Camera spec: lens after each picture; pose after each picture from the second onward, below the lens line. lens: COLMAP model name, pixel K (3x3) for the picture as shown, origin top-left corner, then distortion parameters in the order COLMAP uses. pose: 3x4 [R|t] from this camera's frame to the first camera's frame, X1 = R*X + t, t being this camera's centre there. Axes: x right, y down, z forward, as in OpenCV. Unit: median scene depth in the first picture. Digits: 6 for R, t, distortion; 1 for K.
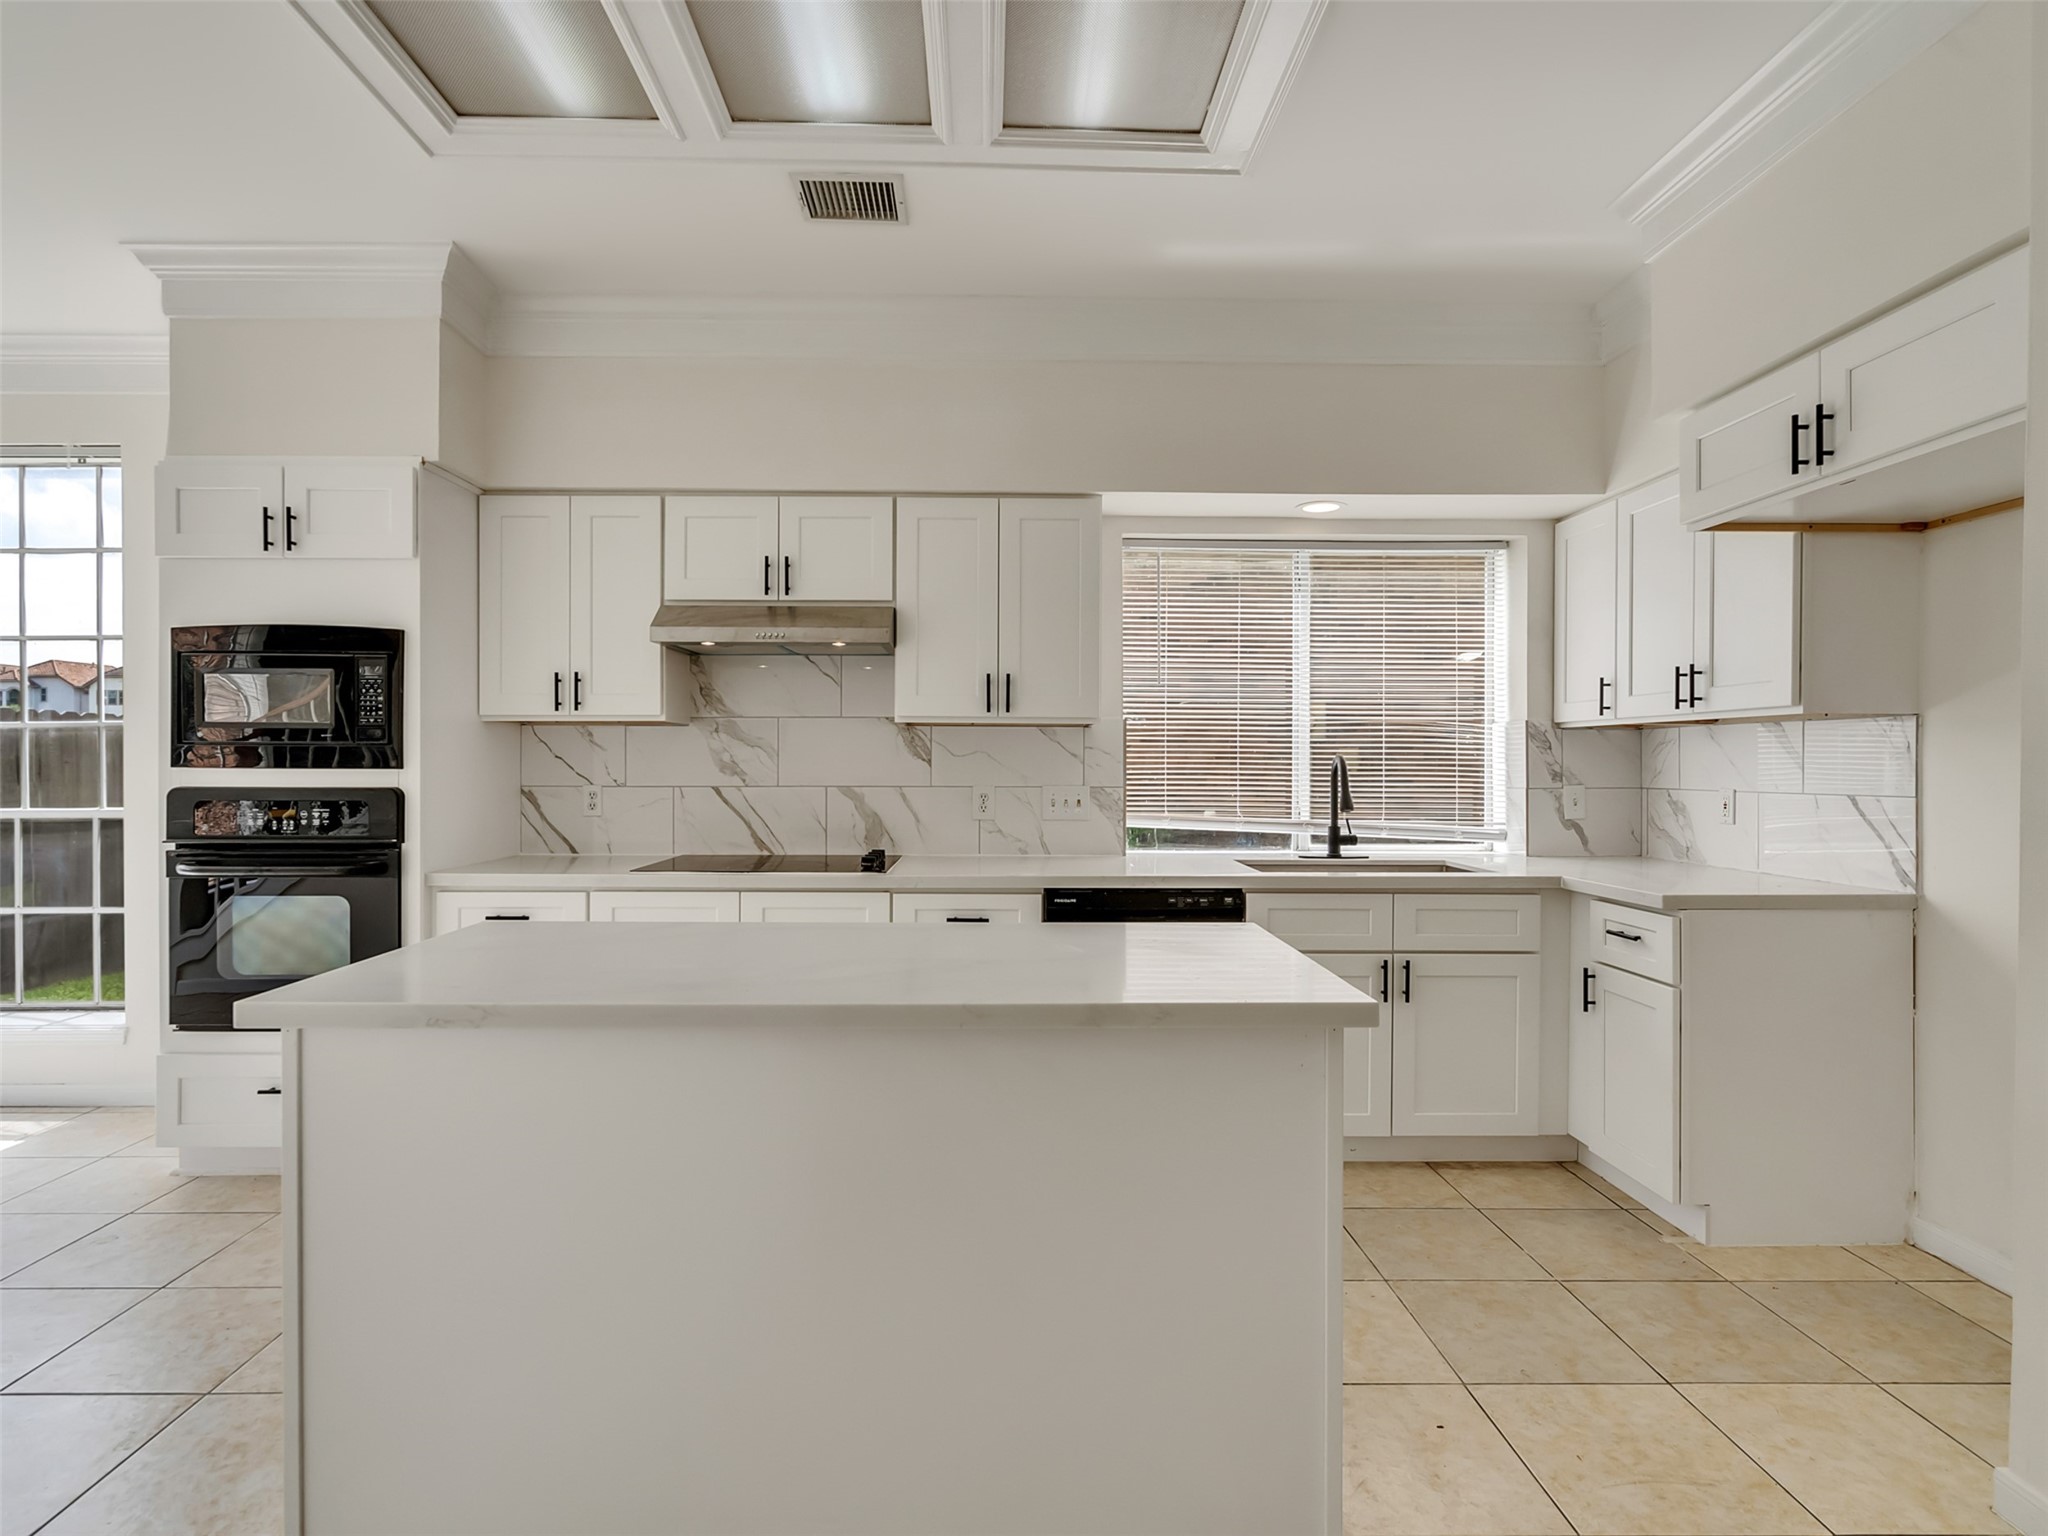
lens RADIAL K [[1048.3, 0, 1003.5], [0, 1048.3, 764.8], [0, 0, 1]] dist [-0.006550, 0.000369]
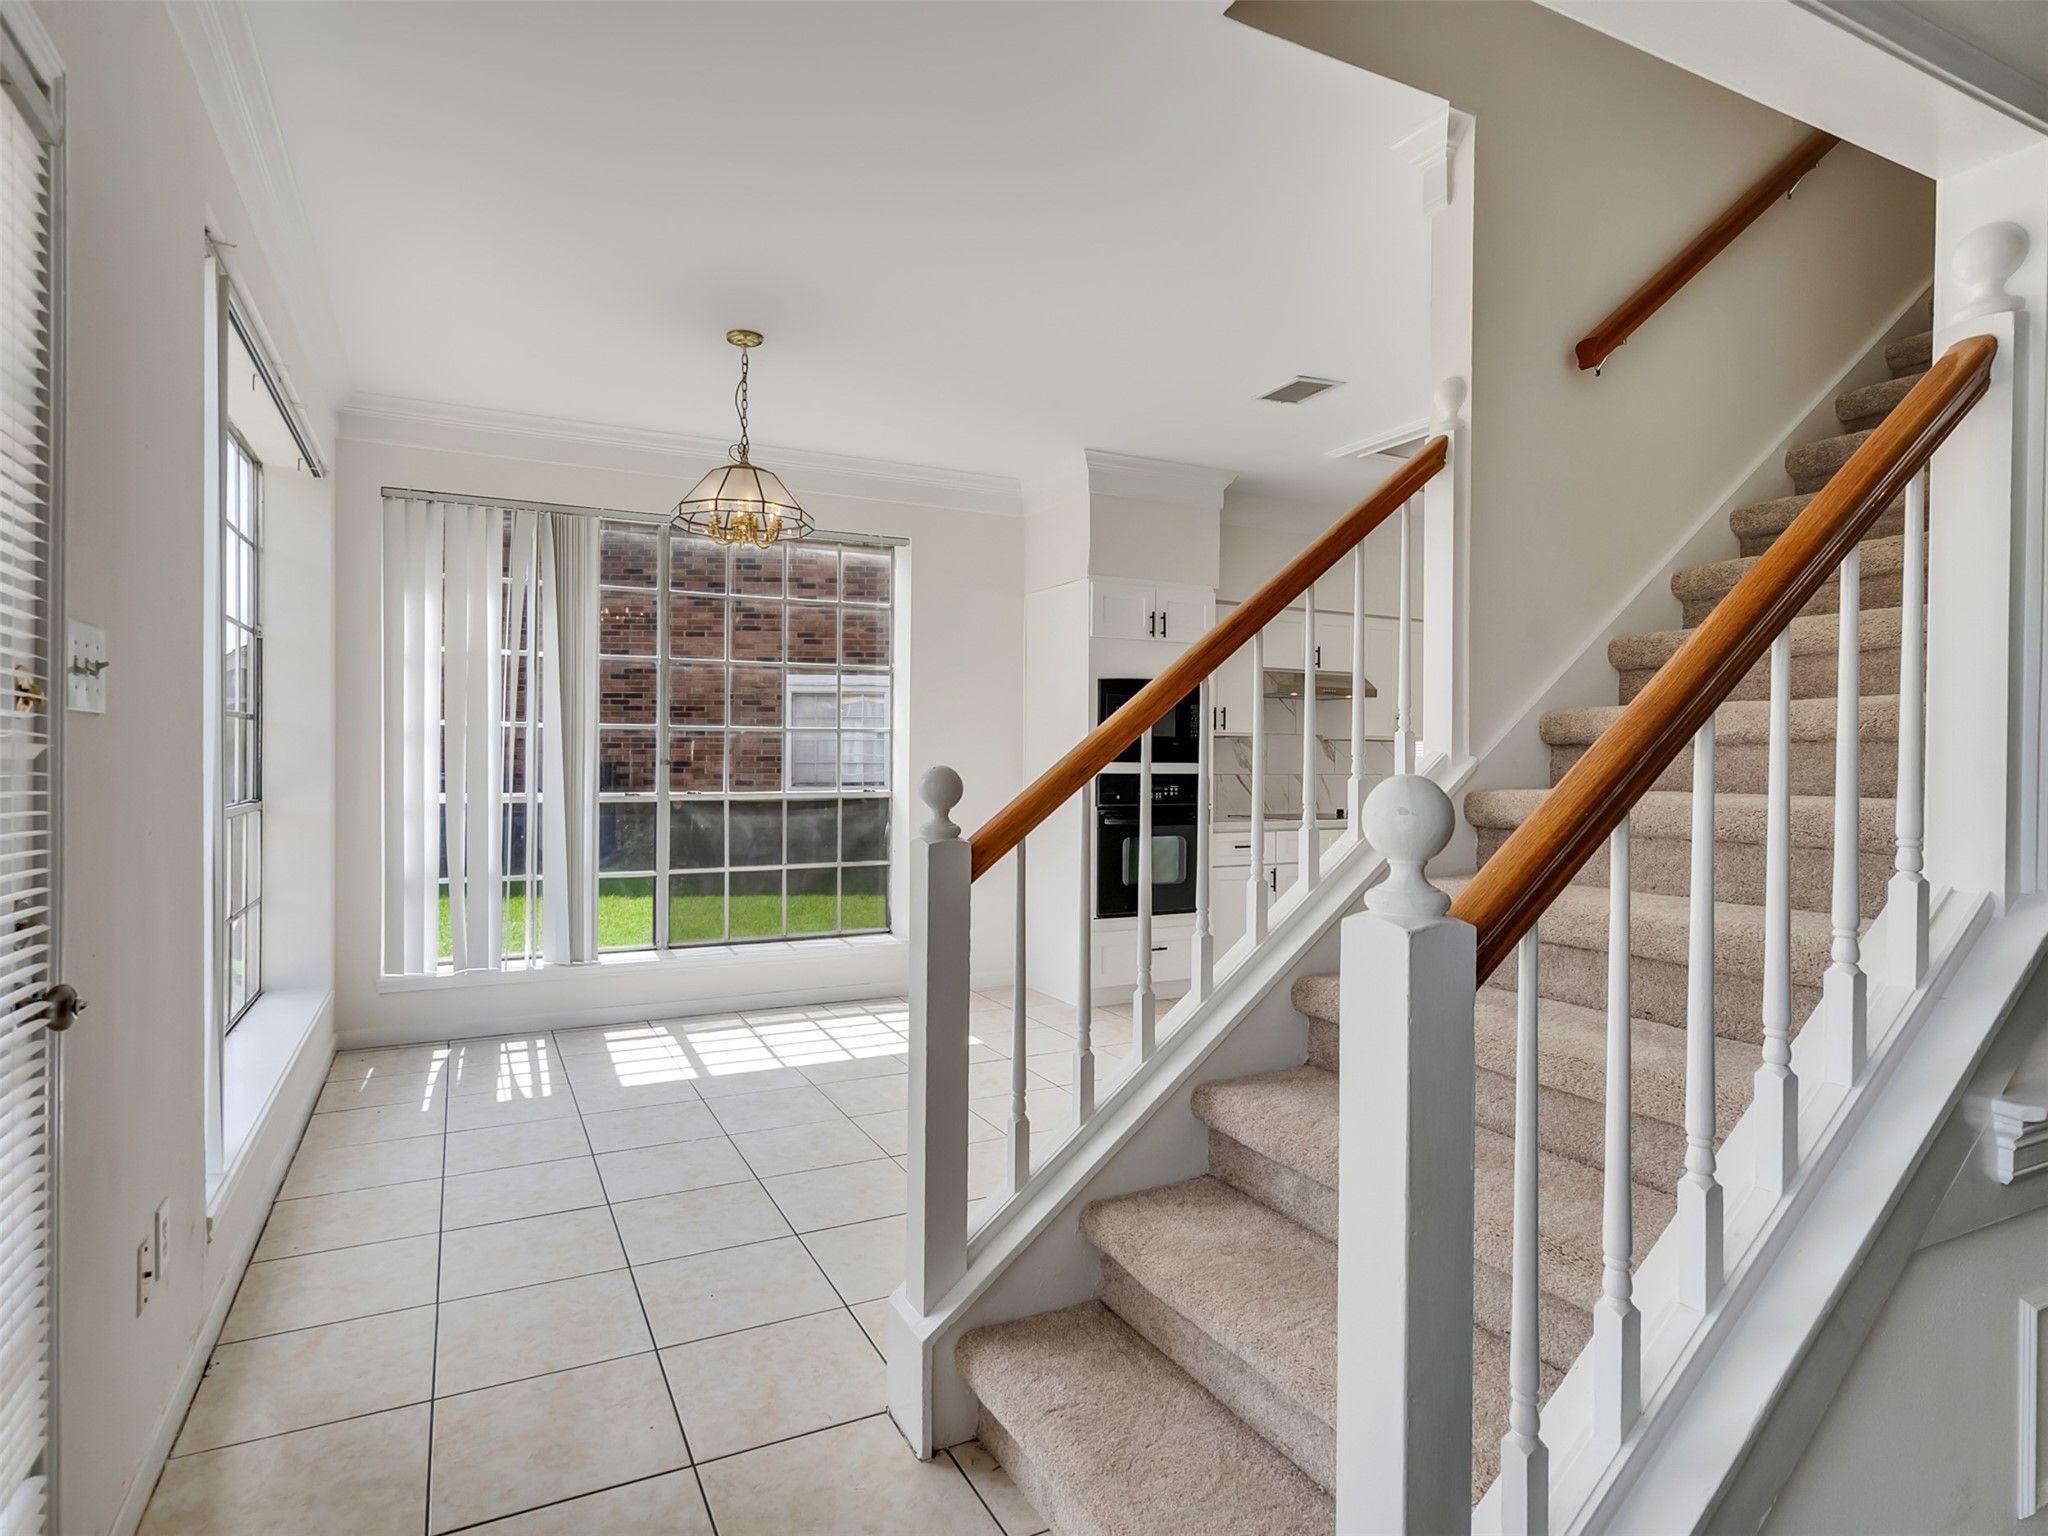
lens RADIAL K [[1092.5, 0, 1004.9], [0, 1092.5, 765.2], [0, 0, 1]] dist [-0.002145, 0.001432]
pose [[0.901124, 0.003254, 0.433548, -1.509225], [-0.004016, 0.999992, 0.000841, 0.006630], [-0.433542, -0.002499, 0.901130, -0.464906]]
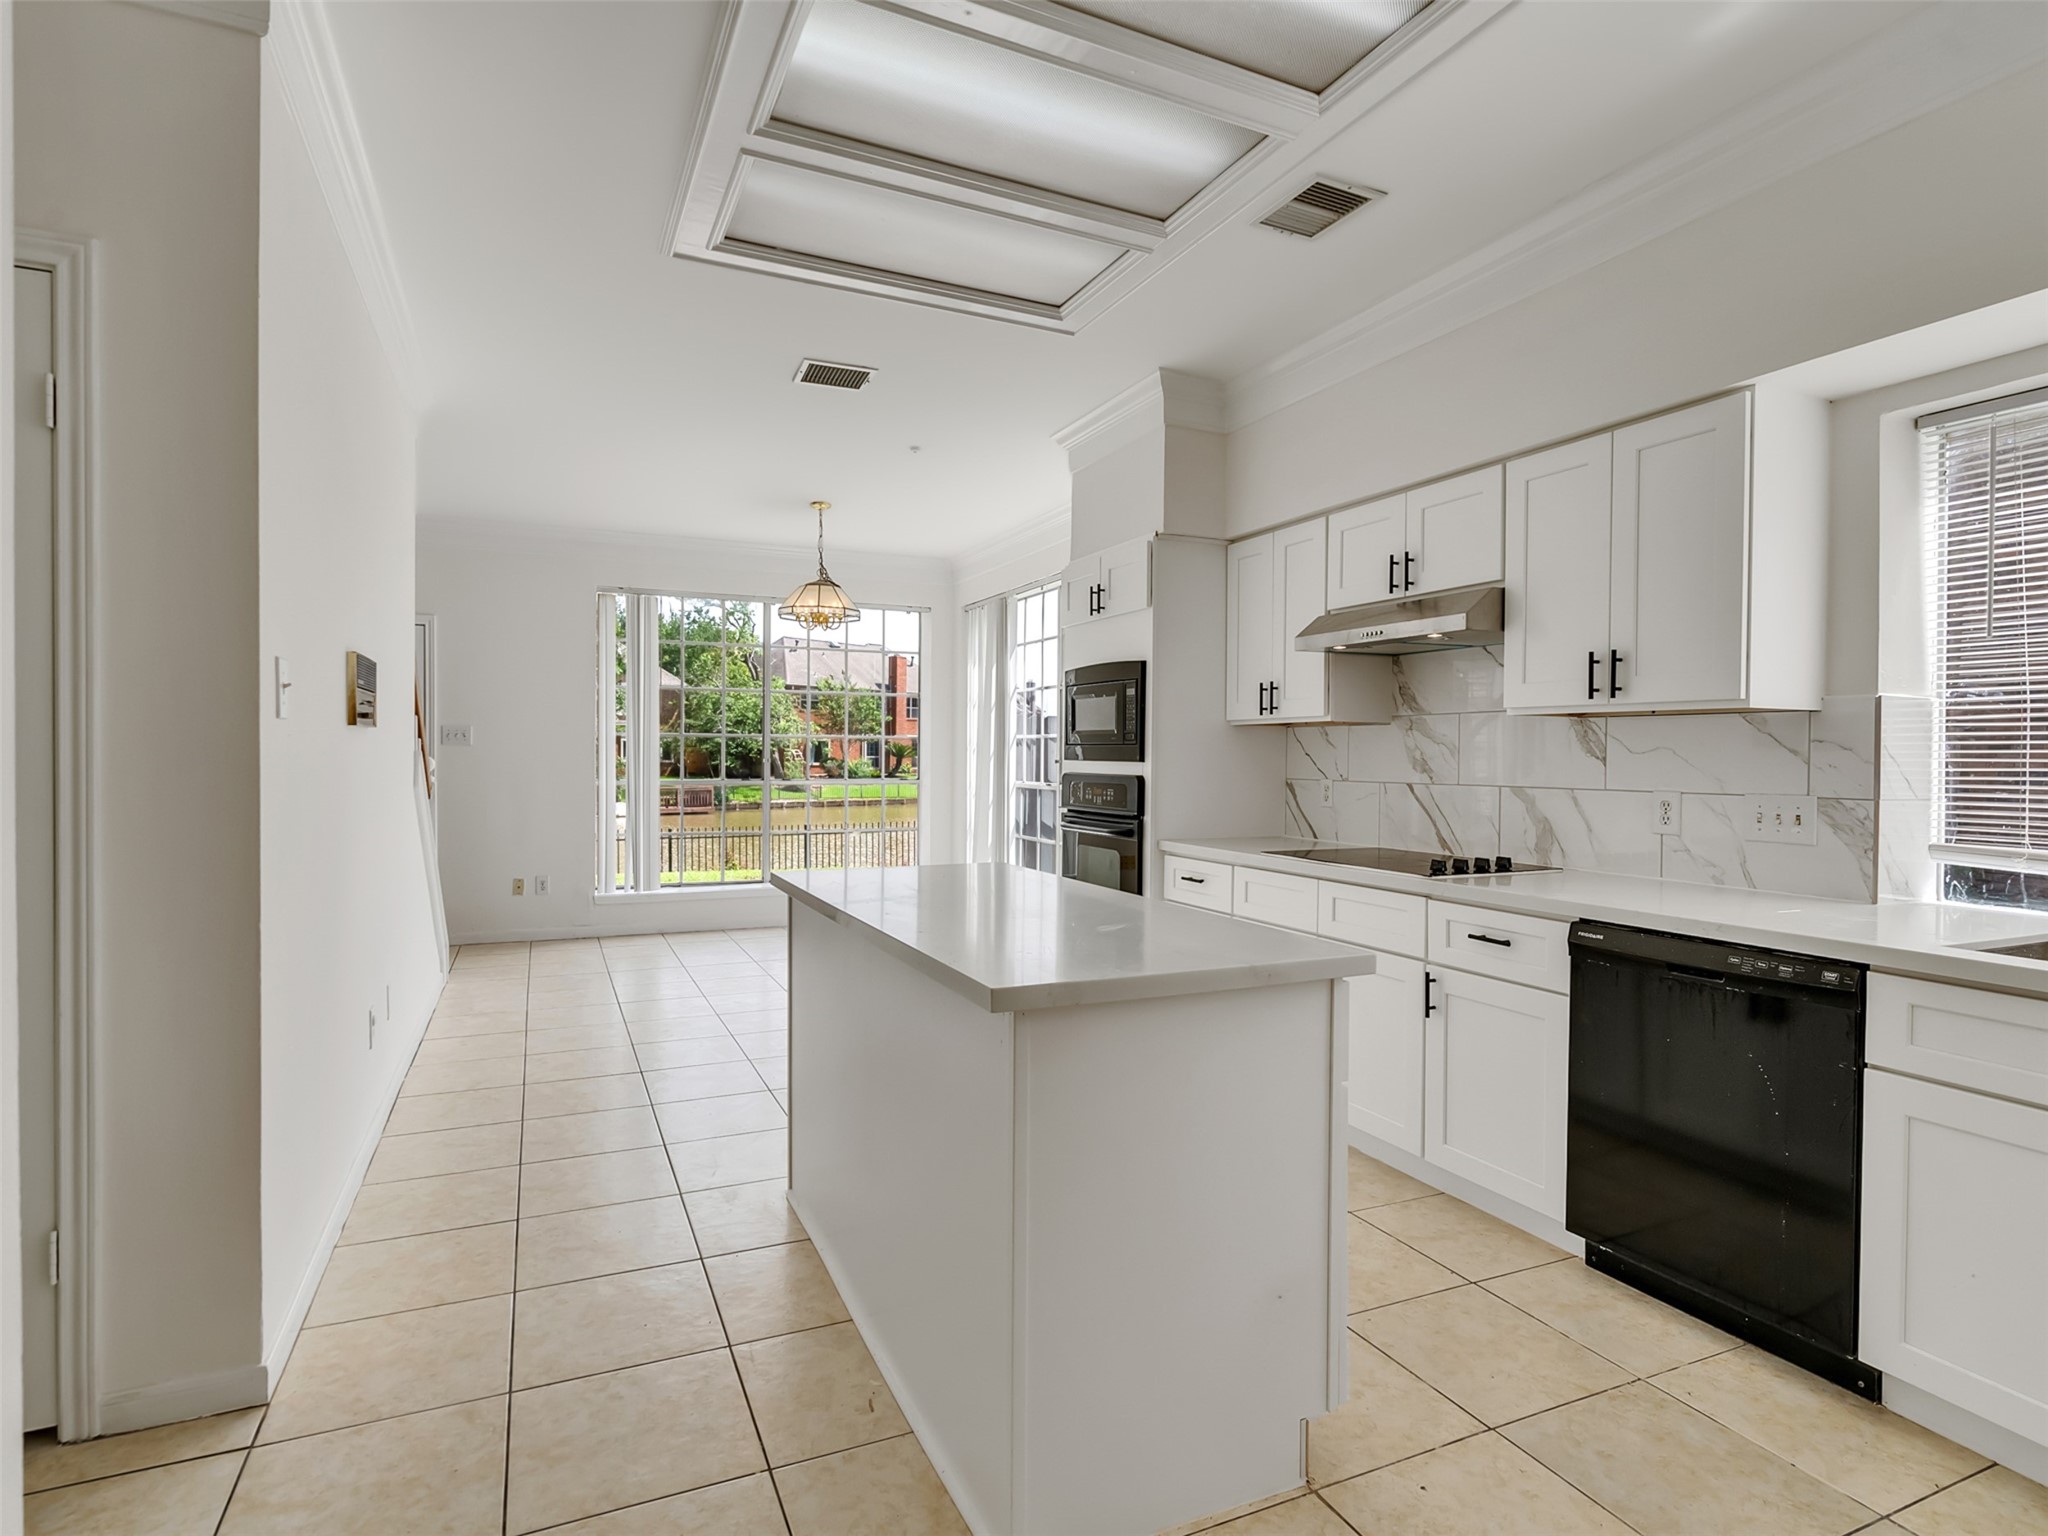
lens RADIAL K [[1048.3, 0, 1003.5], [0, 1048.3, 764.8], [0, 0, 1]] dist [-0.006550, 0.000369]
pose [[0.391468, 0.009427, -0.920143, 0.556992], [-0.011286, 0.999921, 0.005443, 0.001806], [0.920123, 0.008254, 0.391544, 0.260641]]
